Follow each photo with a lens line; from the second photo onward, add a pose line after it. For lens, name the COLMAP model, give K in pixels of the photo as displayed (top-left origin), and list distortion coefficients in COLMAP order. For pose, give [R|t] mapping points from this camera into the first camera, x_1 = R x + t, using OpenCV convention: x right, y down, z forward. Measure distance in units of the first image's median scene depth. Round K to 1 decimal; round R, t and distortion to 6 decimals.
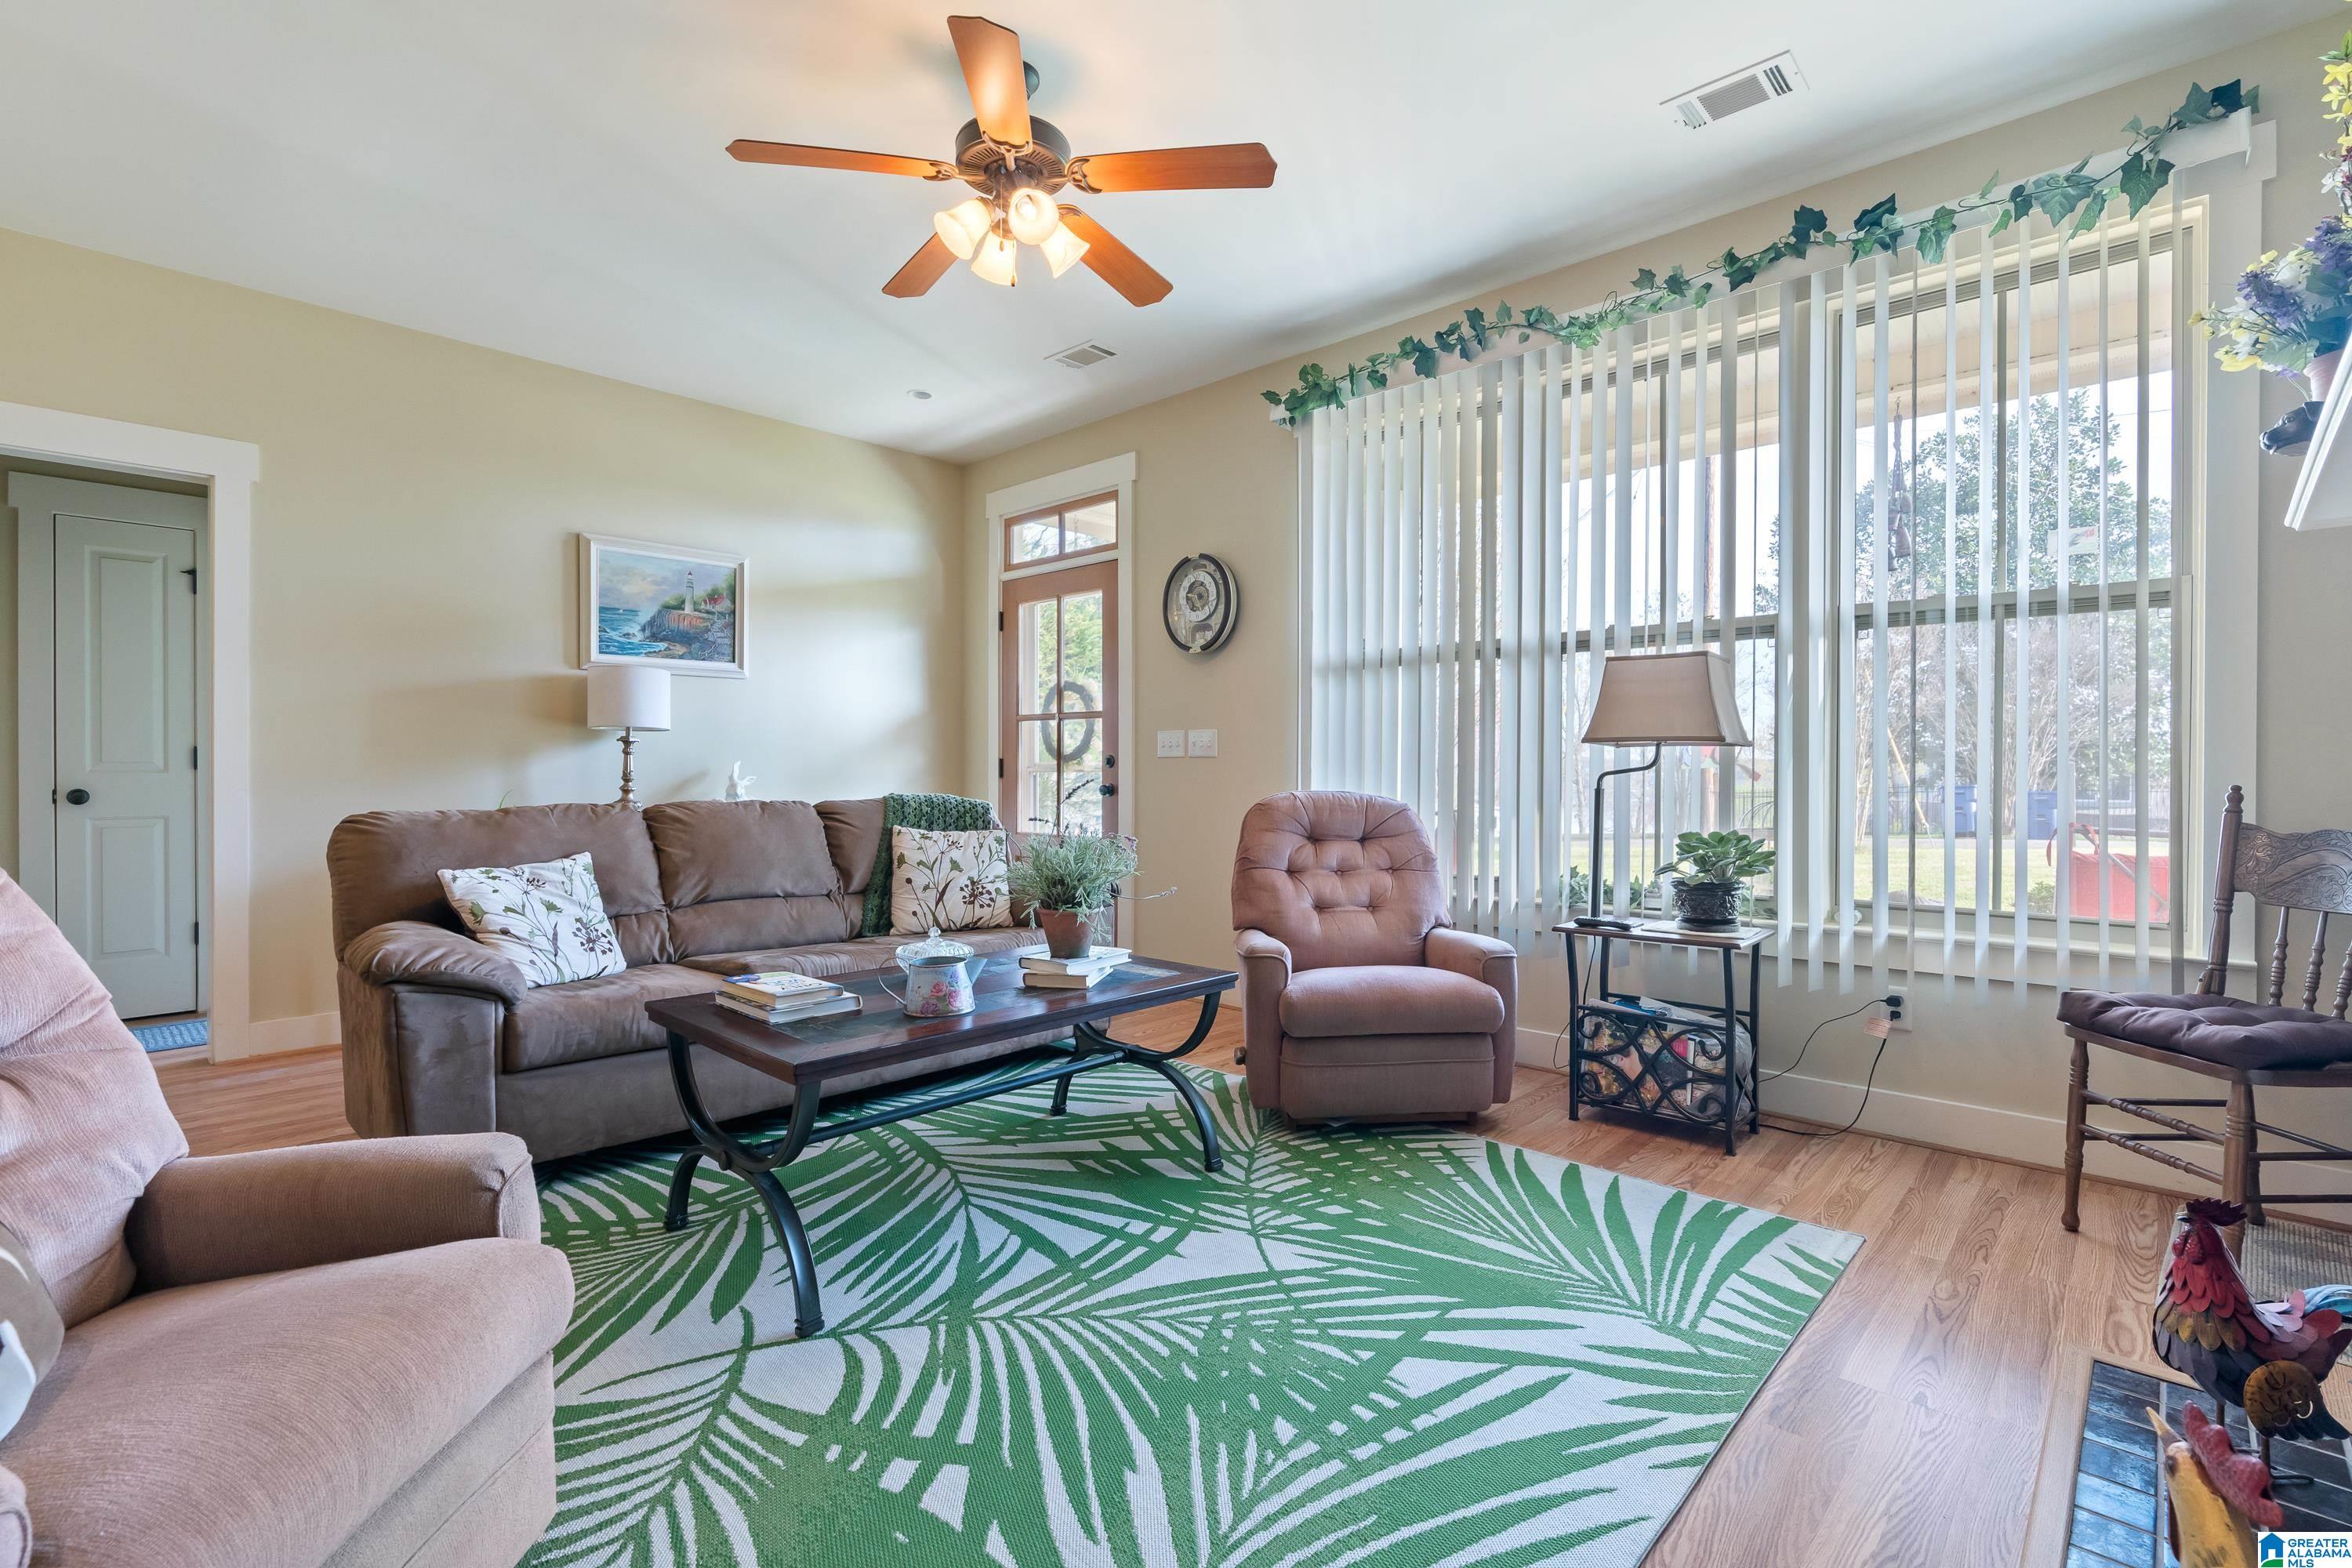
lens RADIAL K [[1071.2, 0, 1176.1], [0, 1071.2, 778.7], [0, 0, 1]] dist [-0.000088, 0.000055]
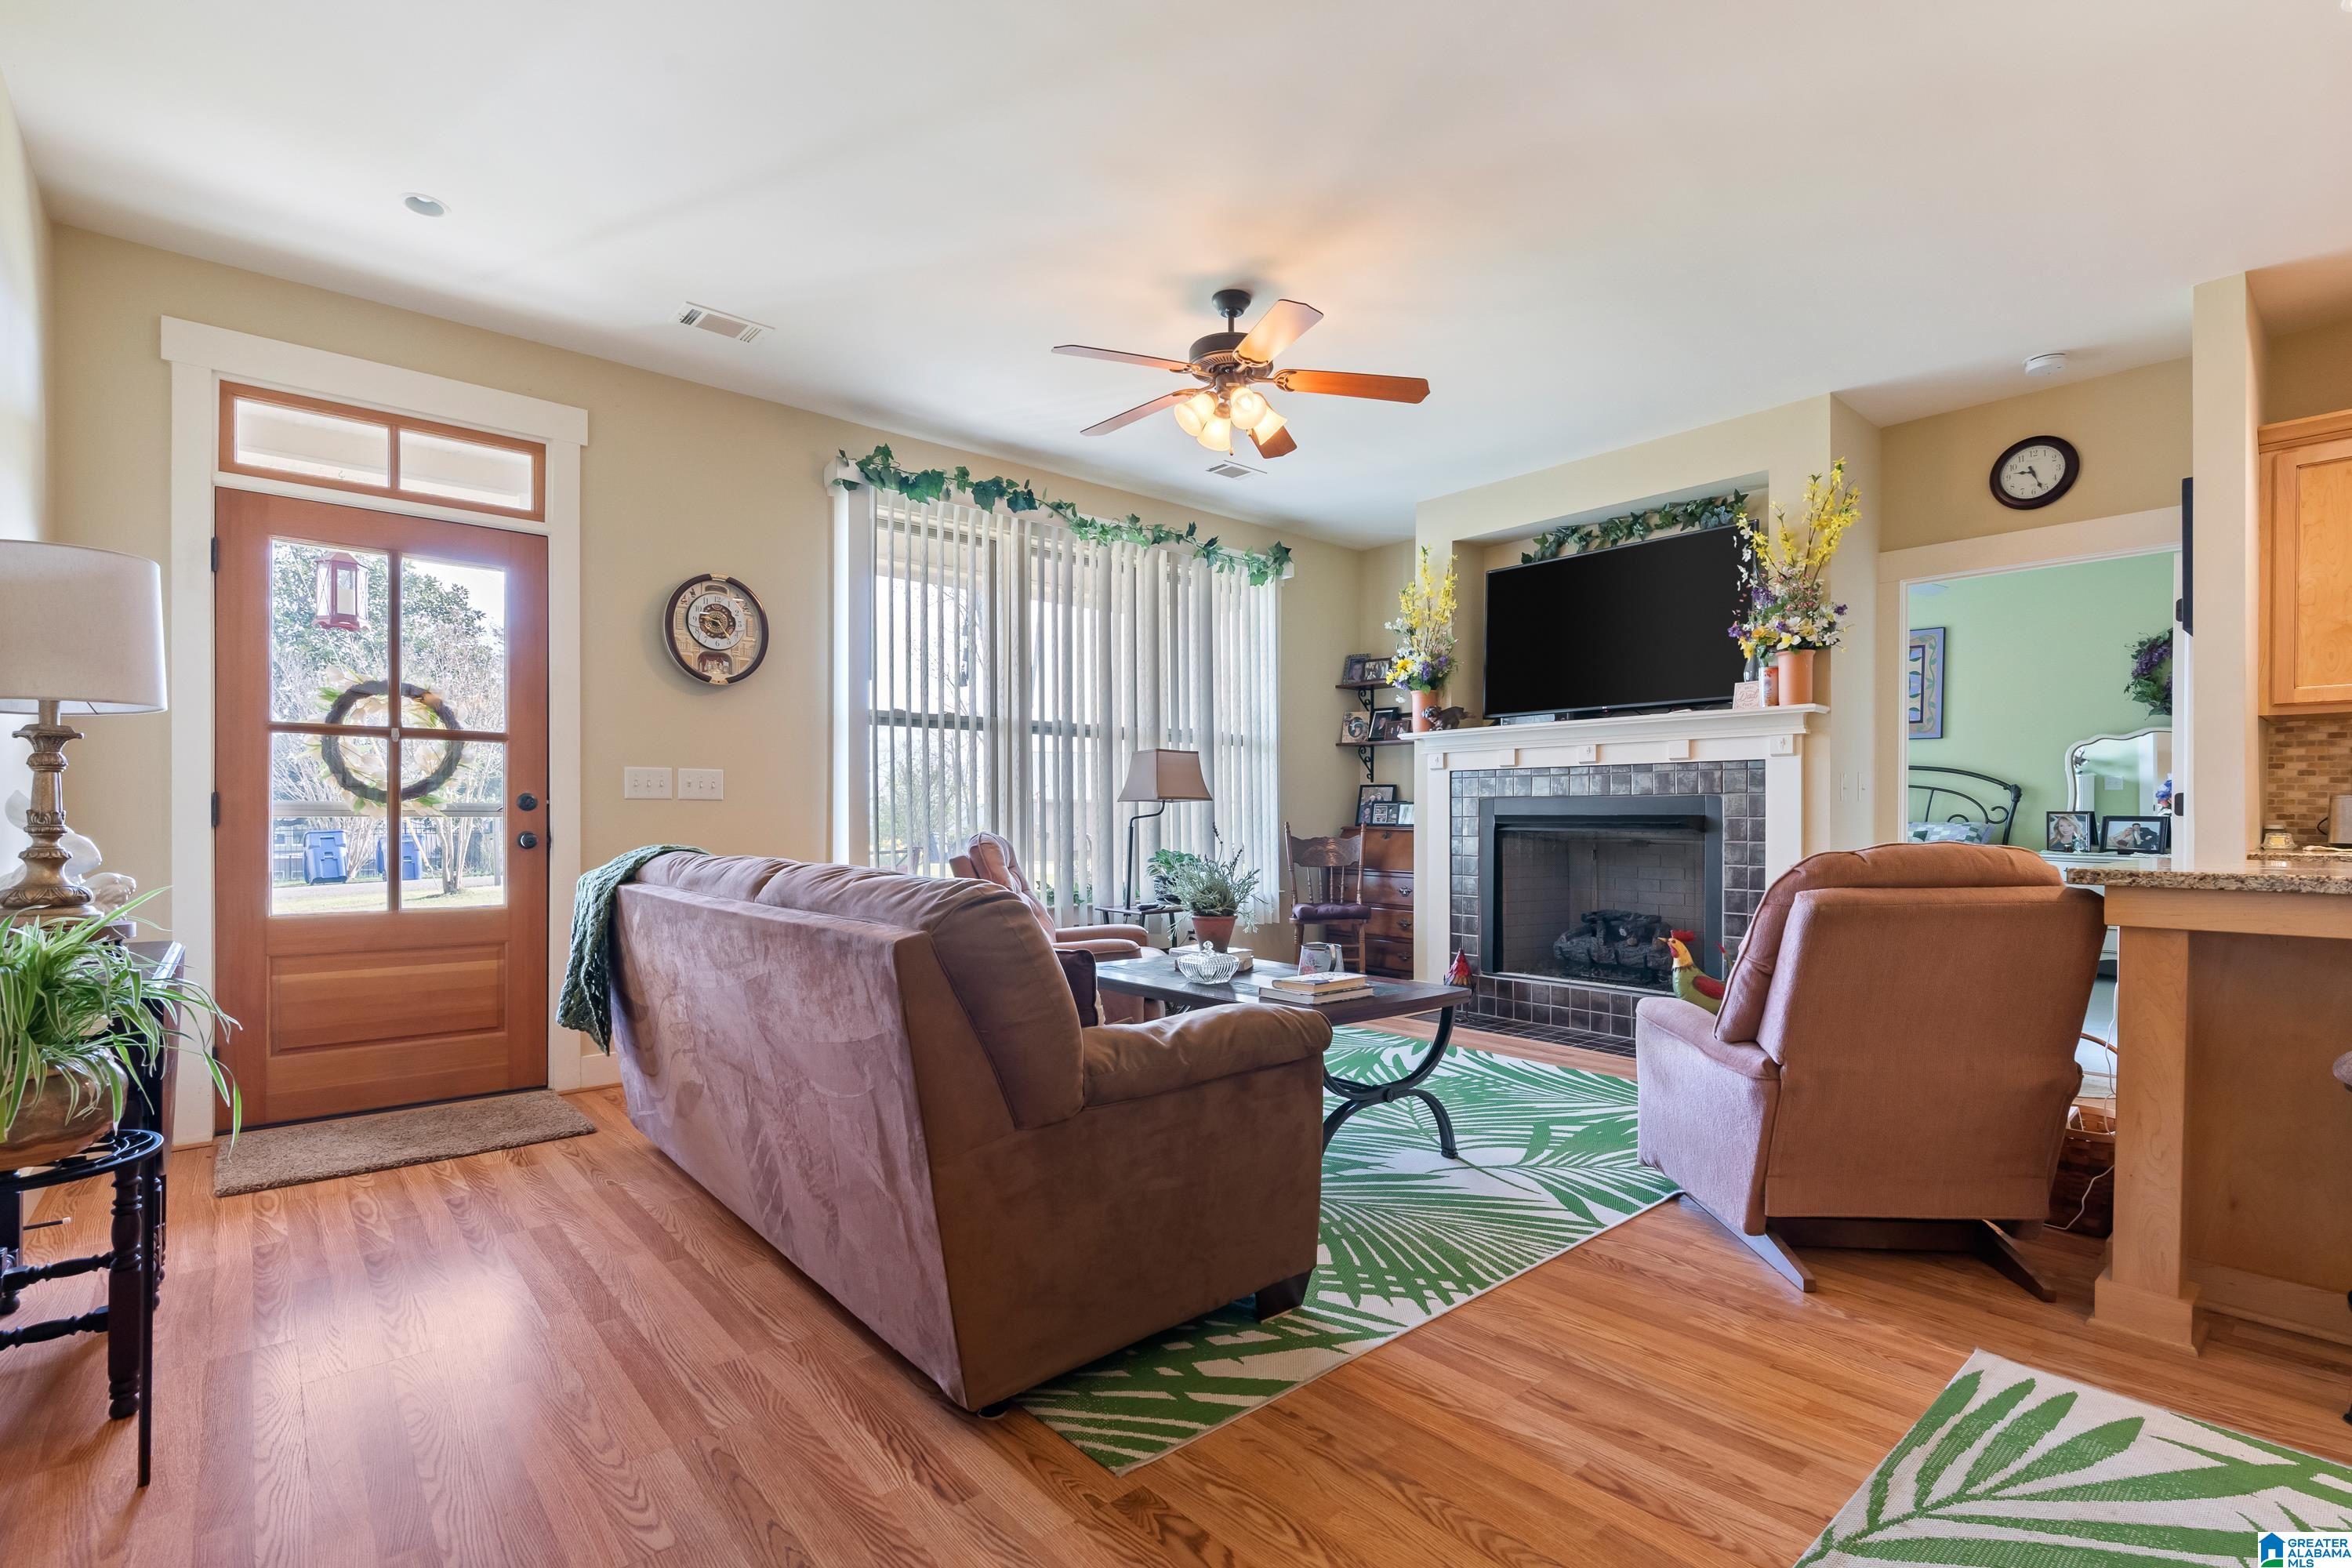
lens RADIAL K [[1071.2, 0, 1200.2], [0, 1071.2, 833.7], [0, 0, 1]] dist [-0.000088, 0.000055]
pose [[0.086456, -0.013038, 0.996170, -0.919738], [0.010823, 0.999868, 0.012148, 0.000633], [-0.996197, 0.009732, 0.086586, 0.568848]]
